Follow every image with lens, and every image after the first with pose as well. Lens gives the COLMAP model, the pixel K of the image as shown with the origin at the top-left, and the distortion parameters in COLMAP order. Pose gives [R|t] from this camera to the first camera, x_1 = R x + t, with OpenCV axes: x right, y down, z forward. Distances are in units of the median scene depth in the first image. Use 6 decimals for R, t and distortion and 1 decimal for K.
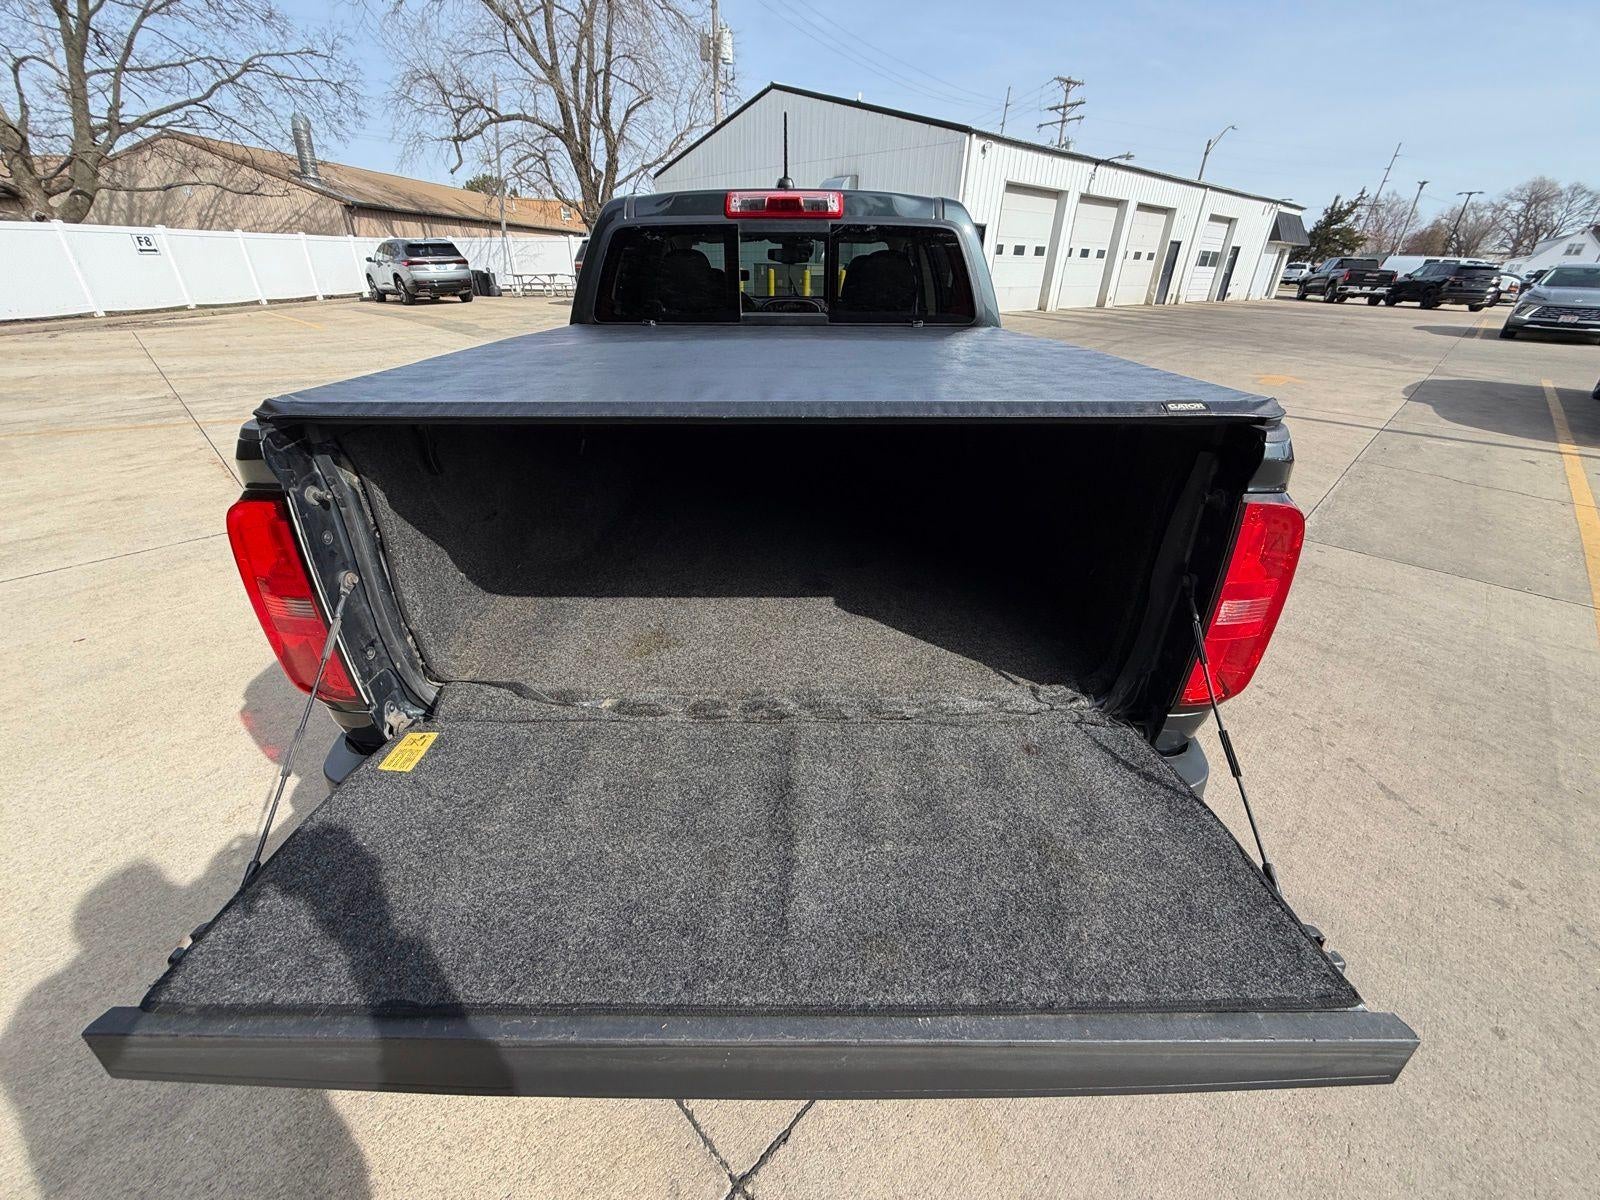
lens RADIAL K [[632.5, 0, 796.1], [0, 632.5, 599.8], [0, 0, 1]] dist [-0.000941, 0.000688]
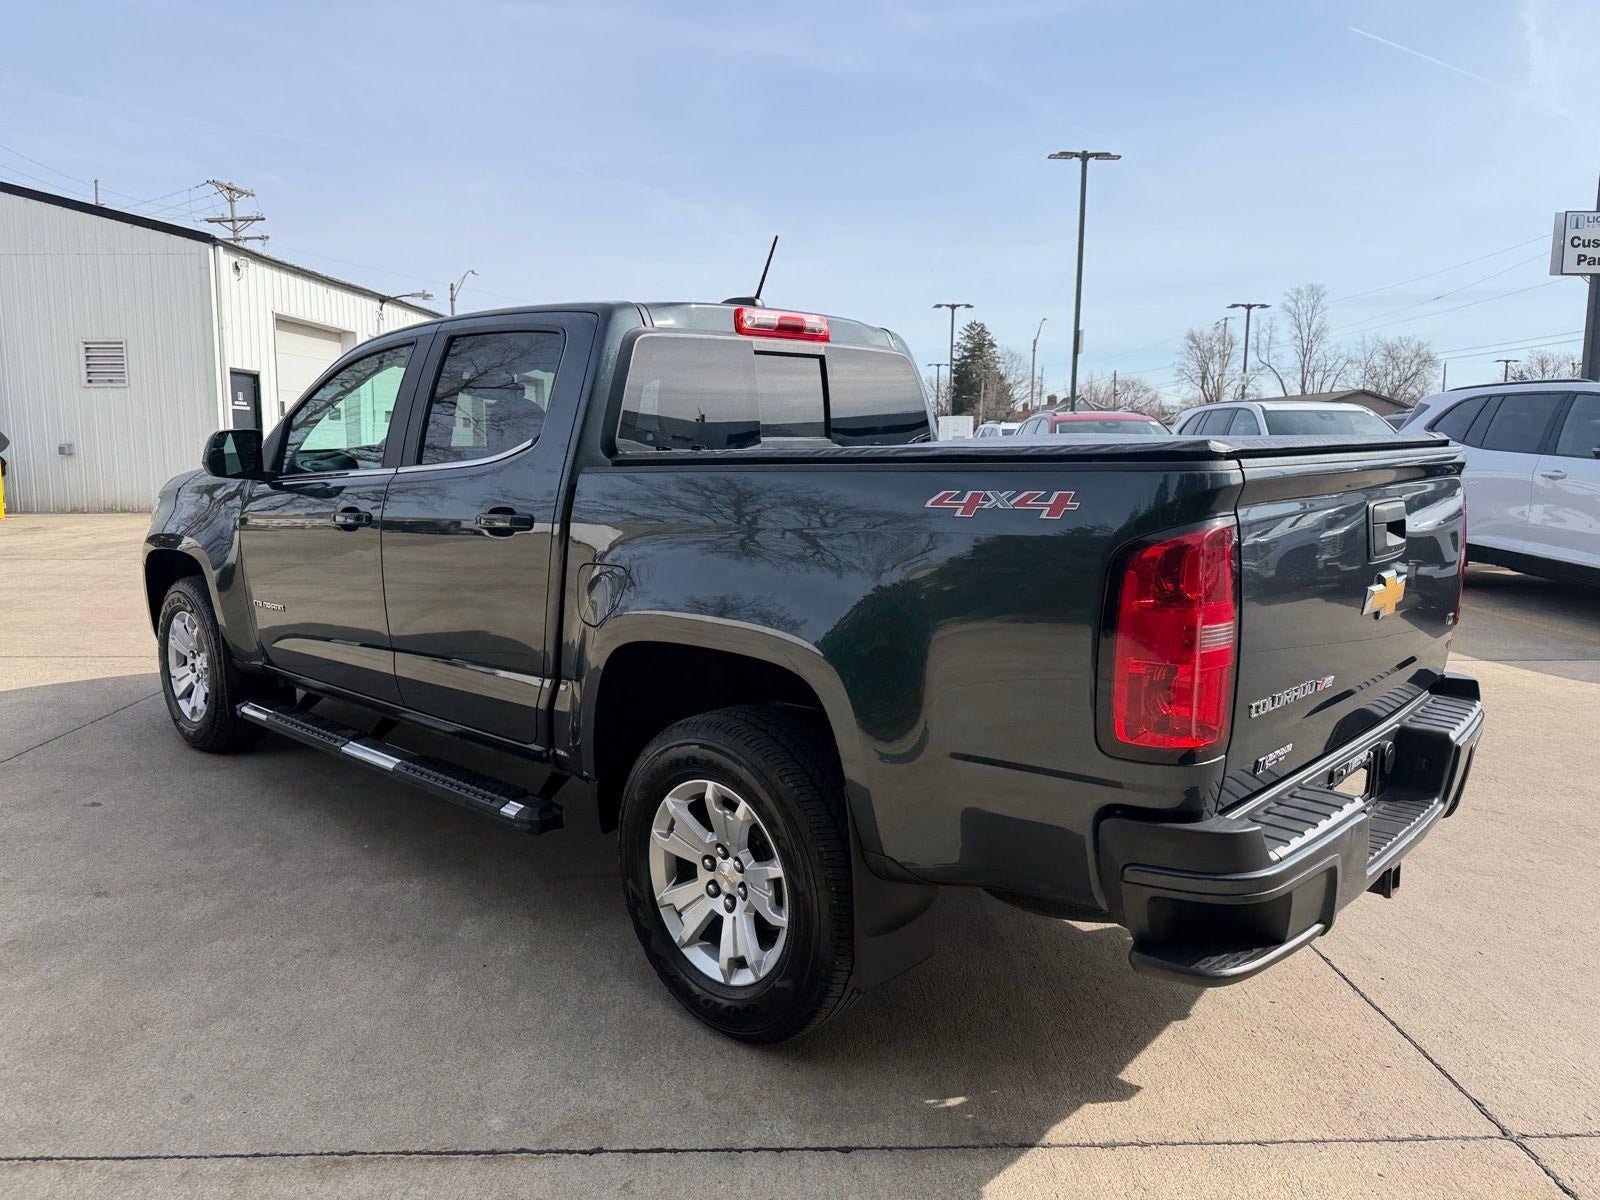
lens RADIAL K [[1124.2, 0, 800.0], [0, 1124.2, 600.0], [0, 0, 1]] dist [-0.008958, -0.004326]
pose [[0.677554, -0.115142, 0.726404, -0.115440], [0.353699, 0.916969, -0.184565, 0.001834], [-0.644839, 0.381981, 0.662022, 0.009683]]
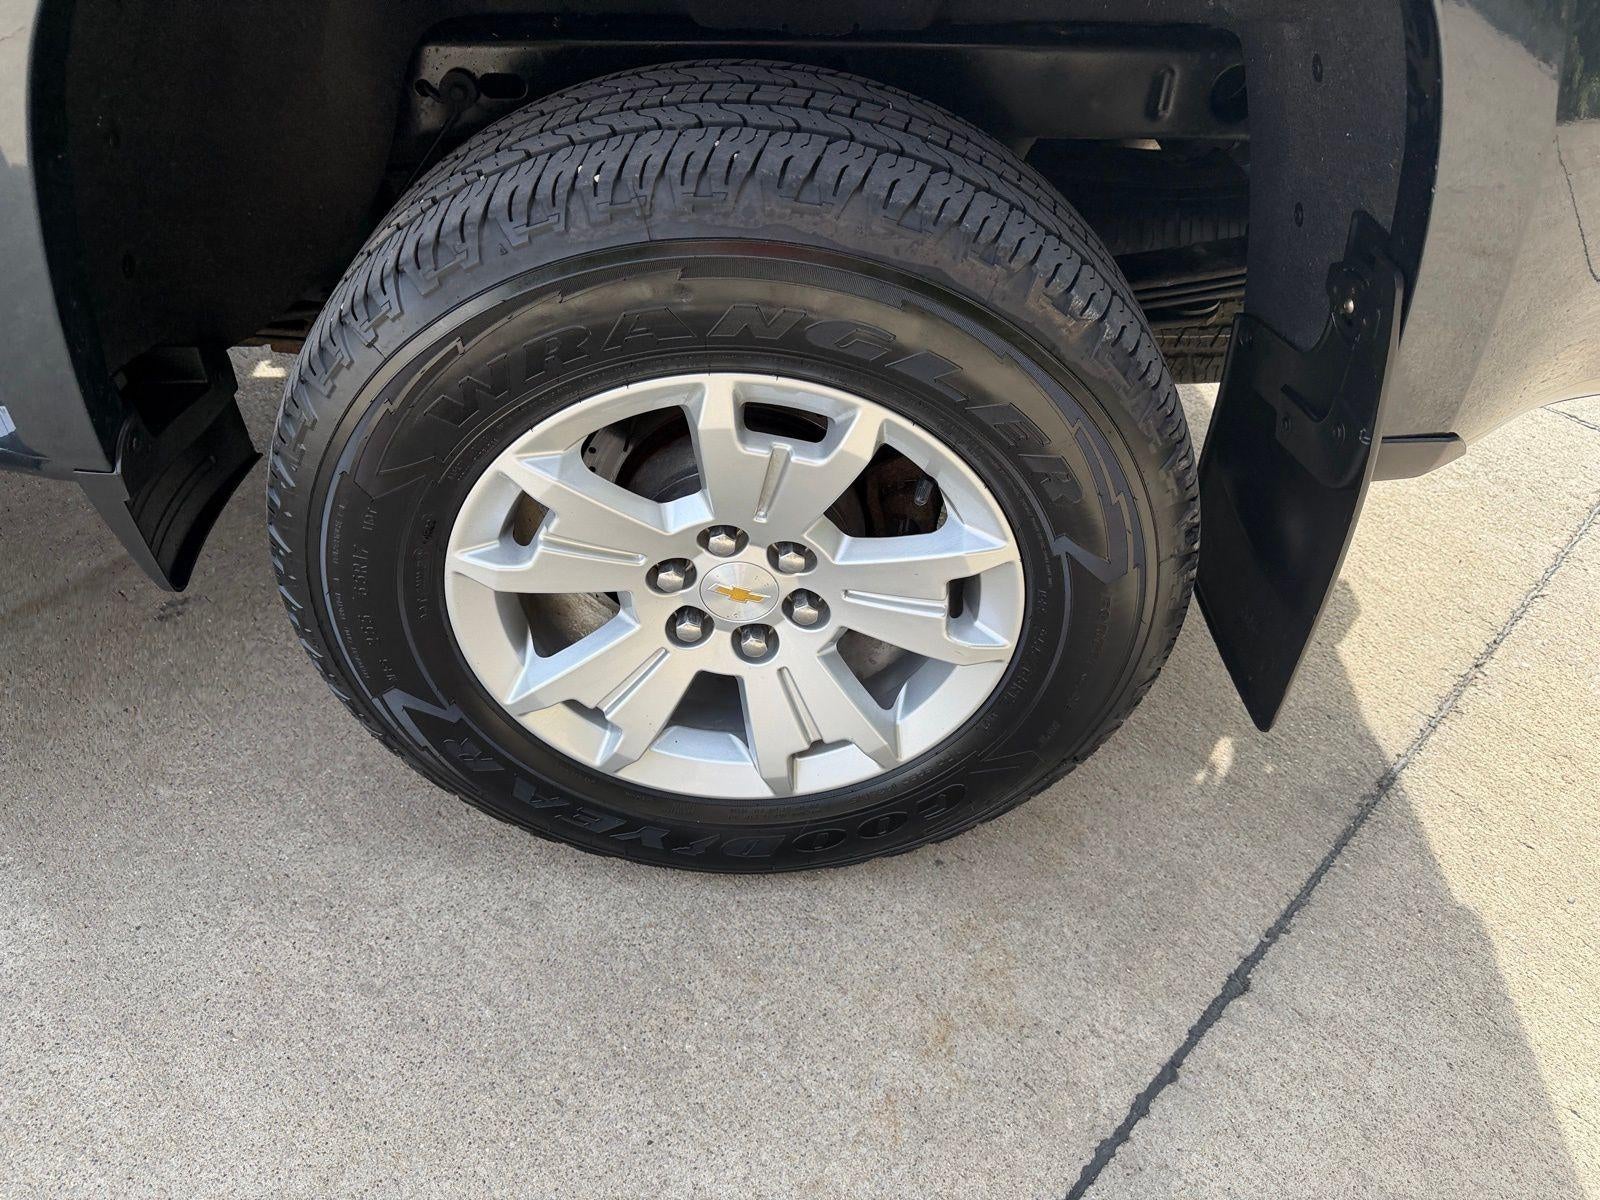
lens RADIAL K [[1125.6, 0, 792.2], [0, 1125.6, 594.3], [0, 0, 1]] dist [0.031992, -0.044240]
pose [[-0.007814, -0.690462, 0.723326, -0.070649], [0.458727, 0.640271, 0.616136, -0.021064], [-0.888543, 0.336623, 0.311731, 0.086951]]
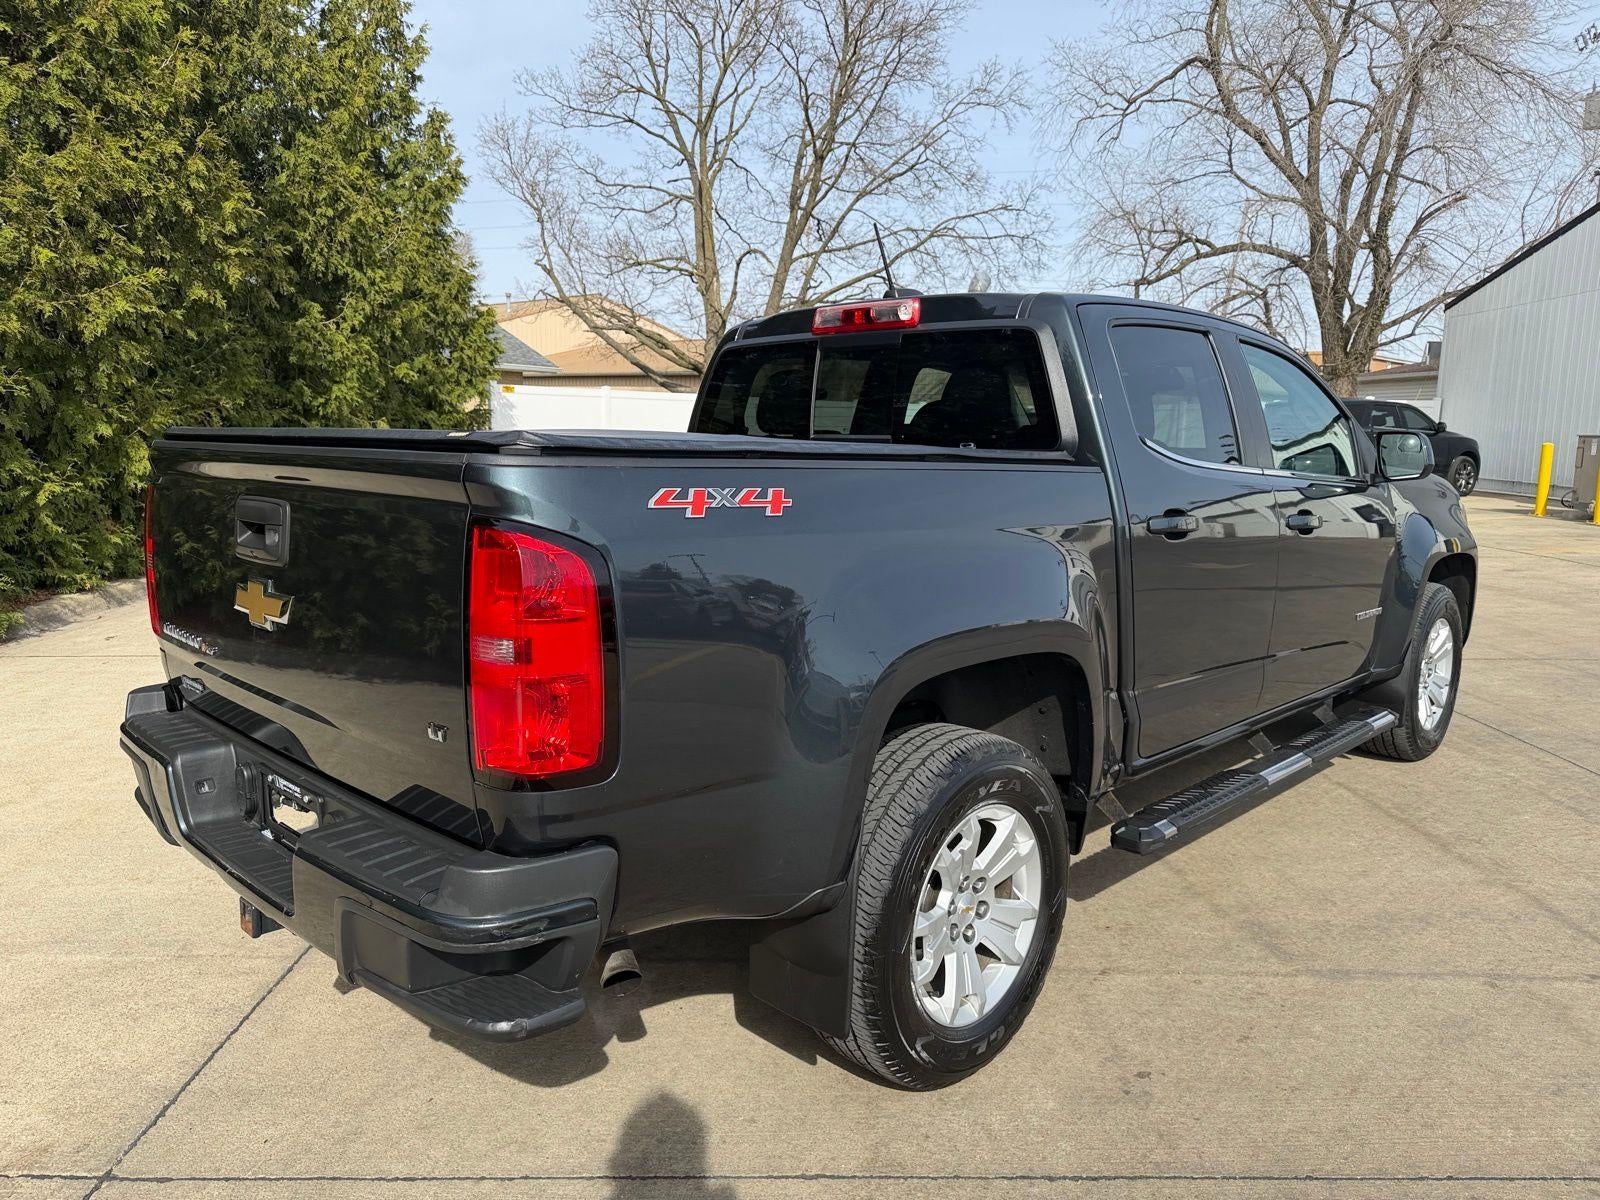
lens RADIAL K [[1129.3, 0, 792.3], [0, 1129.3, 595.2], [0, 0, 1]] dist [0.029425, -0.039488]
pose [[0.718725, 0.103648, -0.687525, 0.095438], [-0.338086, 0.916154, -0.215313, 0.007703], [0.607562, 0.387194, 0.693505, 0.002930]]
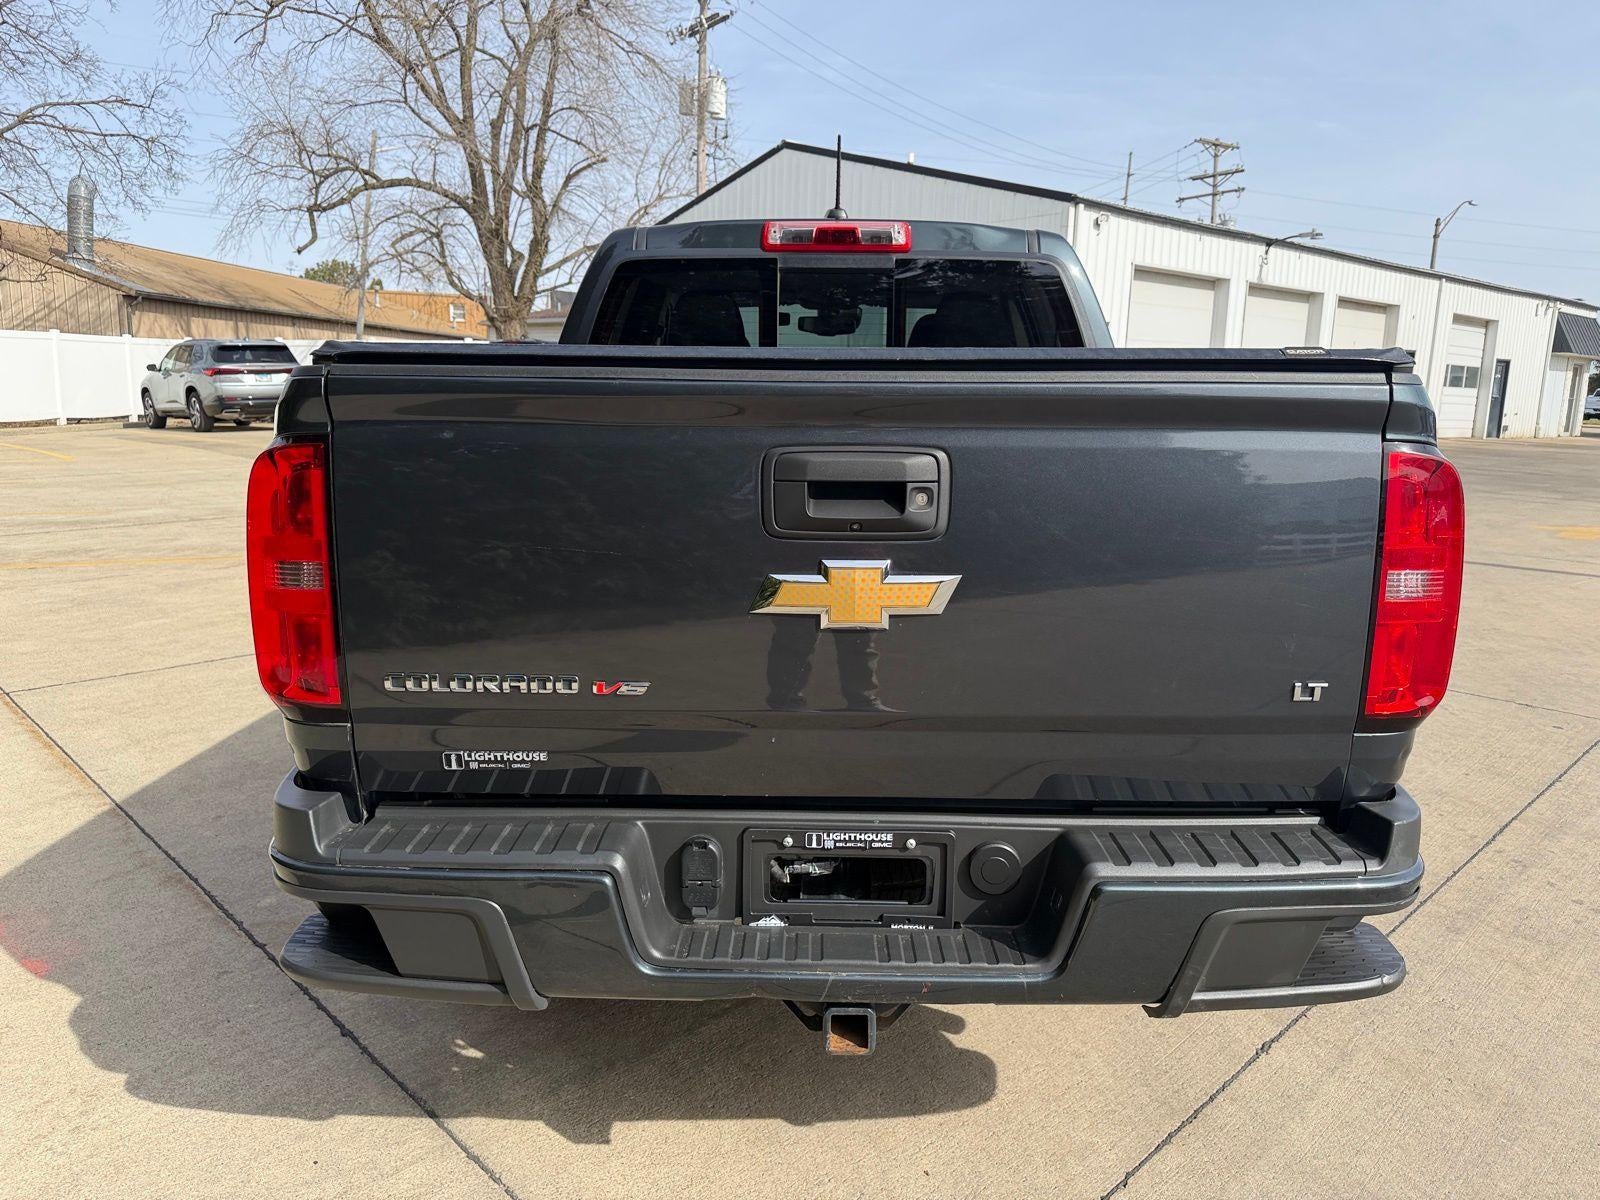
lens RADIAL K [[1121.6, 0, 808.2], [0, 1121.6, 606.3], [0, 0, 1]] dist [0.017177, -0.018947]
pose [[0.999979, 0.006195, -0.001700, -0.004703], [-0.006421, 0.956055, -0.293116, 0.021812], [-0.000191, 0.293120, 0.956076, -0.019481]]
